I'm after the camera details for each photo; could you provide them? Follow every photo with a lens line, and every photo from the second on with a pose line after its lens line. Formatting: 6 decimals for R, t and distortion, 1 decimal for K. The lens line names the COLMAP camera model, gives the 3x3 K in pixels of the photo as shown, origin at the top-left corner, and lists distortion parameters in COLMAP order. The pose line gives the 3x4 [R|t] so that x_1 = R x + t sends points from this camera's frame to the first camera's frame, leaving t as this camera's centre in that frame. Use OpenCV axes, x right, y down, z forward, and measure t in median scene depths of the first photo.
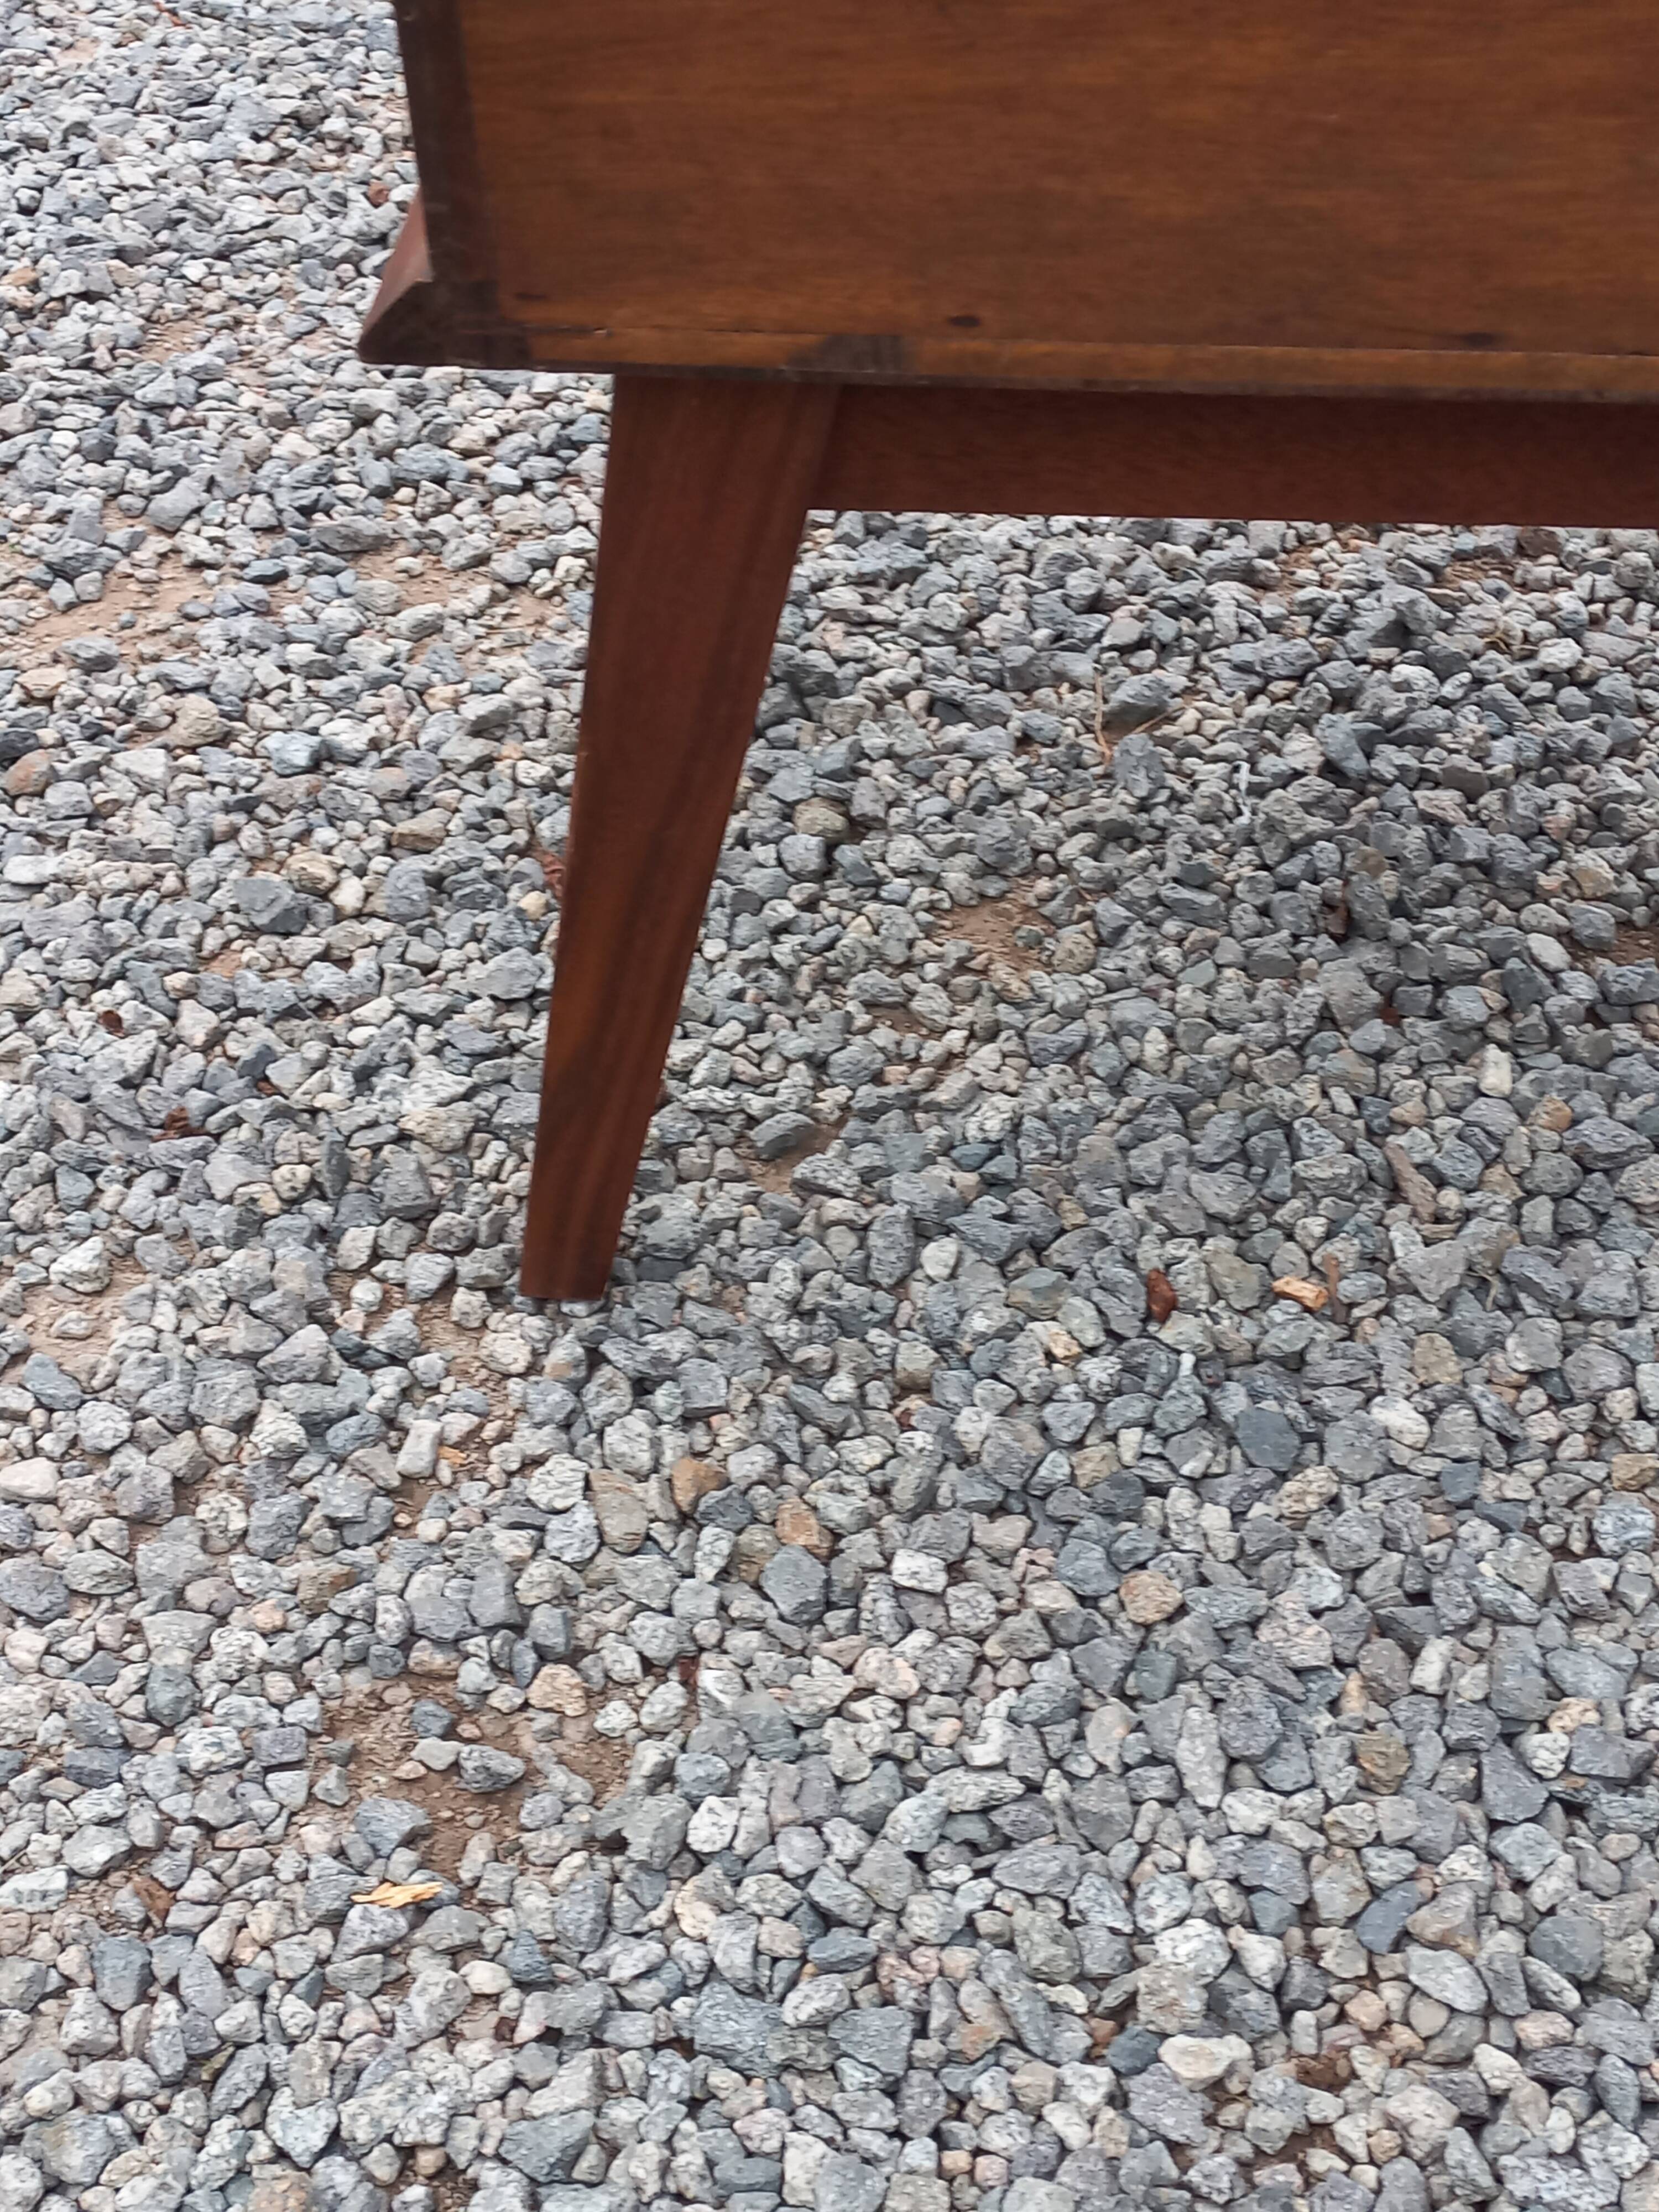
lens RADIAL K [[3090.2, 0, 835.8], [0, 3090.2, 1101.5], [0, 0, 1]] dist [0.082115, 0.000000]
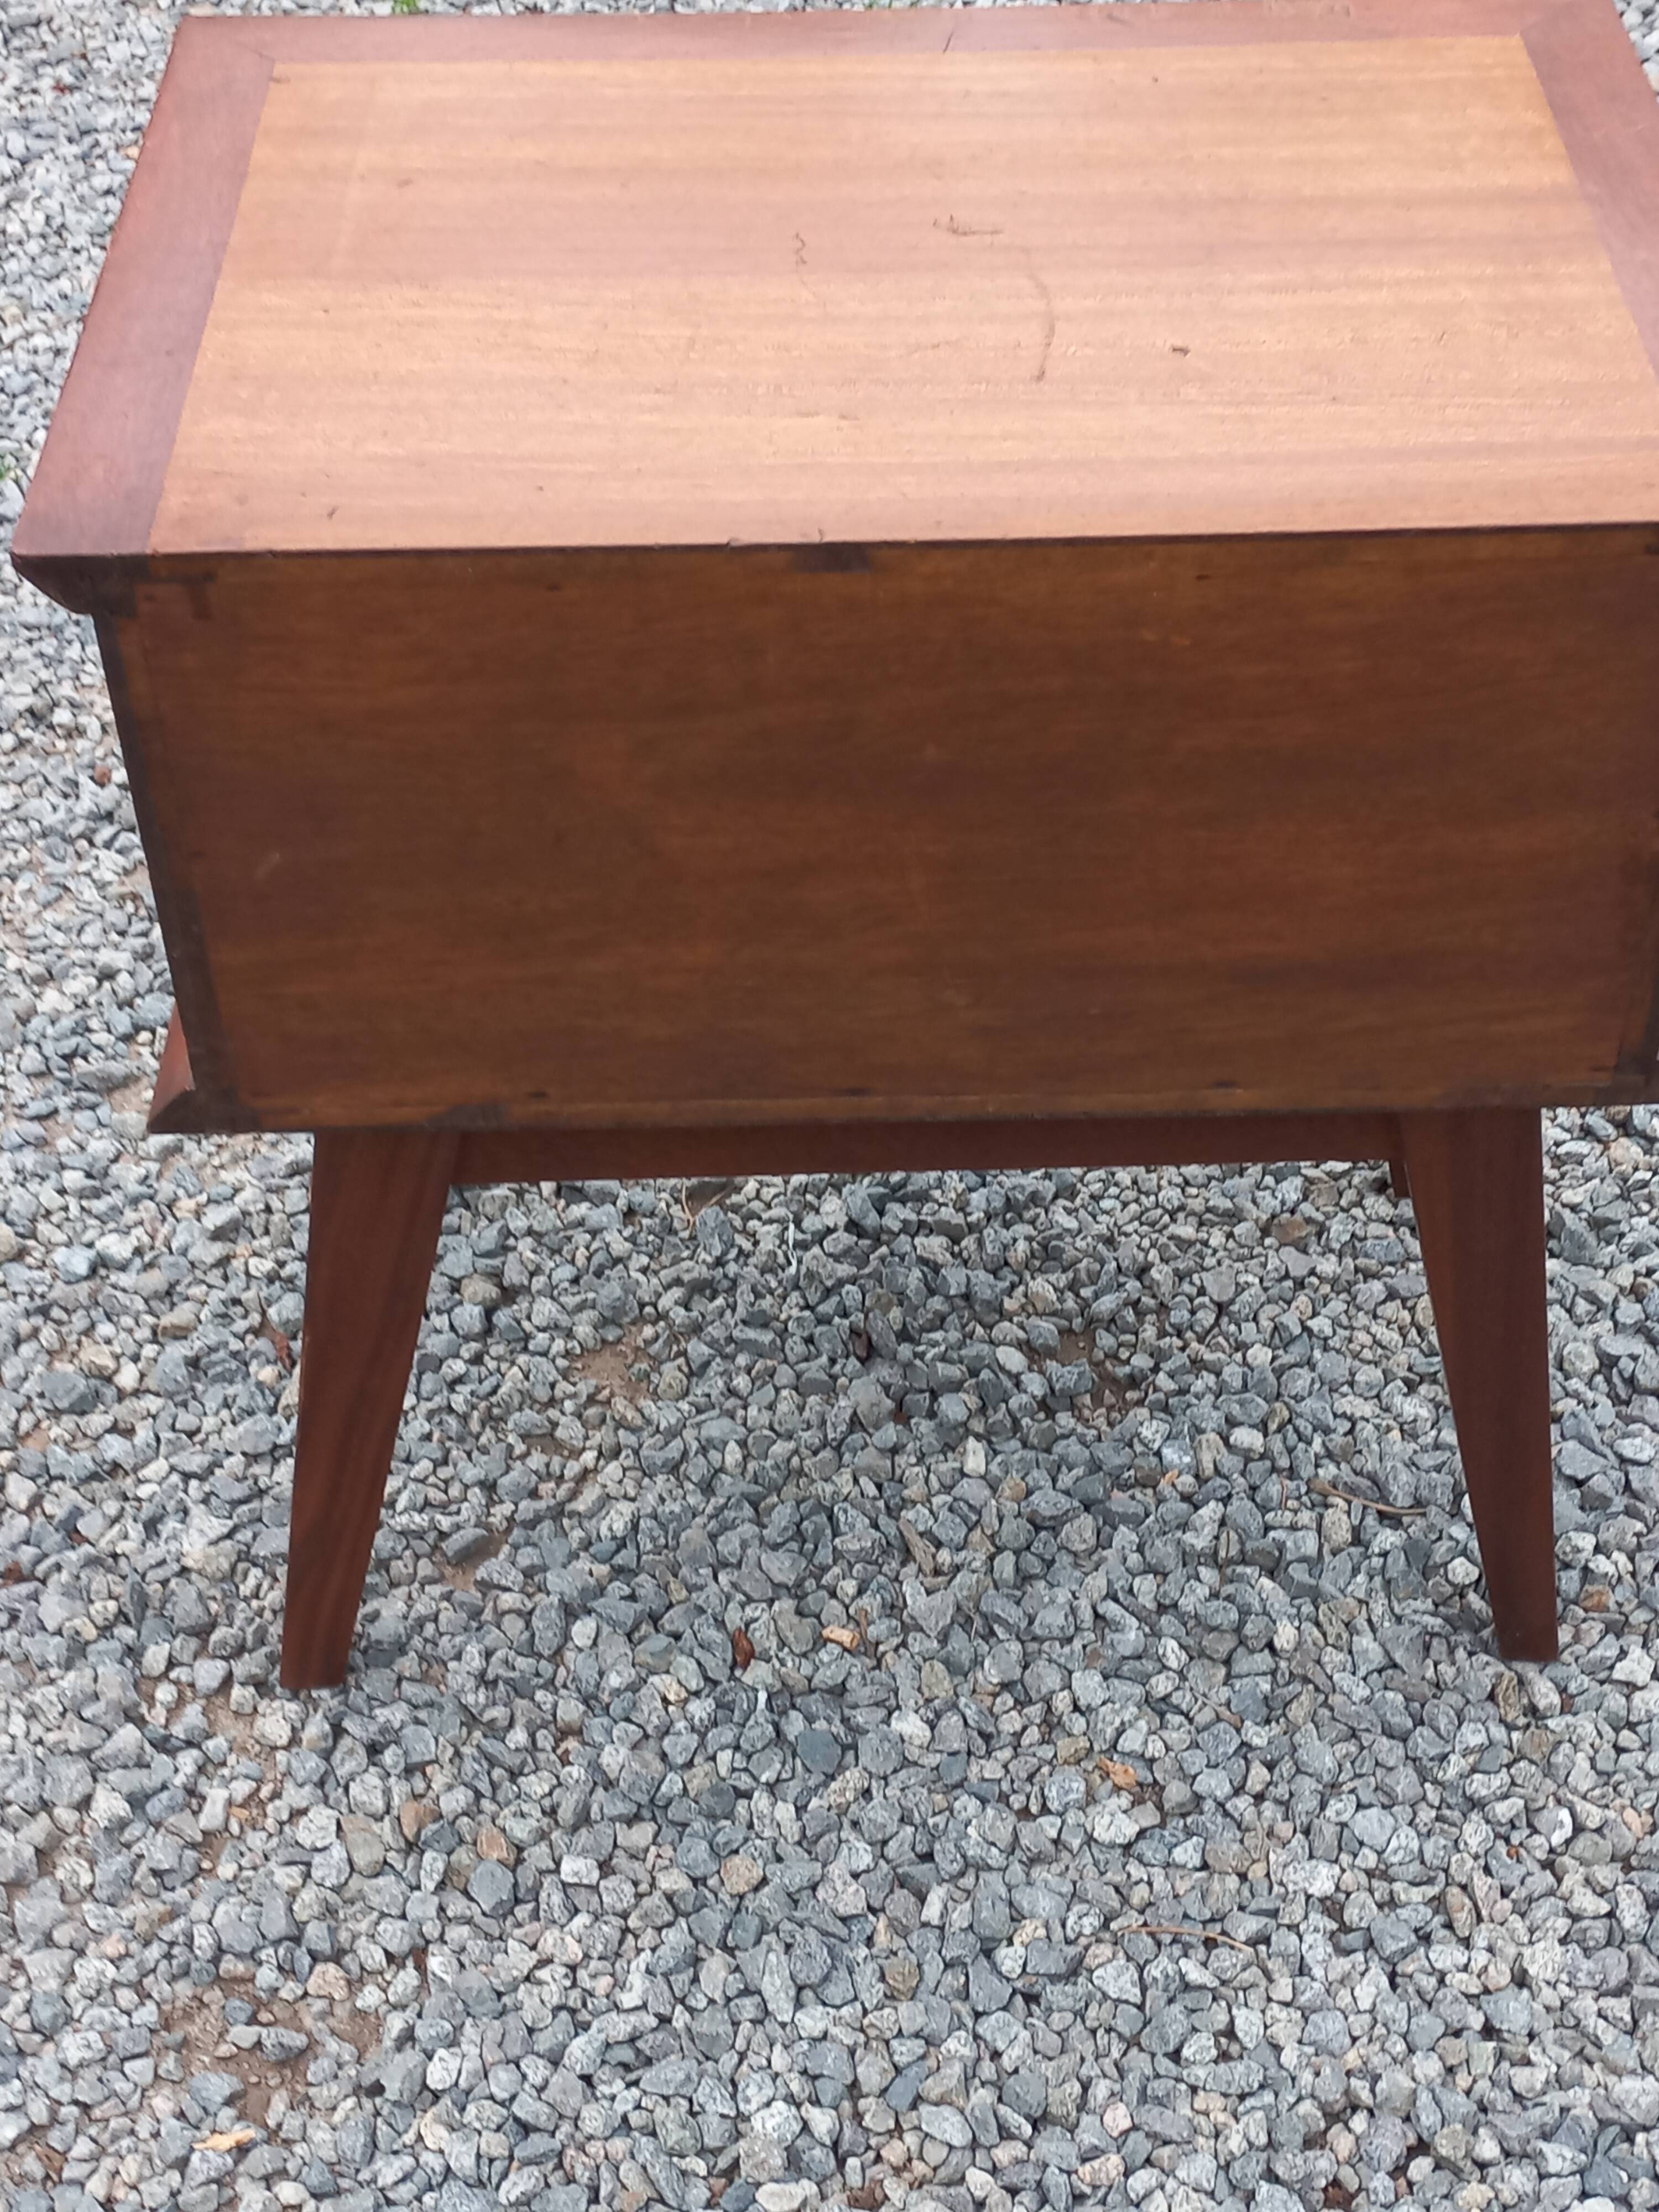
lens RADIAL K [[3090.2, 0, 806.8], [0, 3090.2, 1104.8], [0, 0, 1]] dist [0.082115, 0.000000]
pose [[0.993778, -0.068956, 0.087461, 0.028557], [0.073174, 0.996259, -0.045974, -0.118134], [-0.083964, 0.052088, 0.995107, -0.420976]]
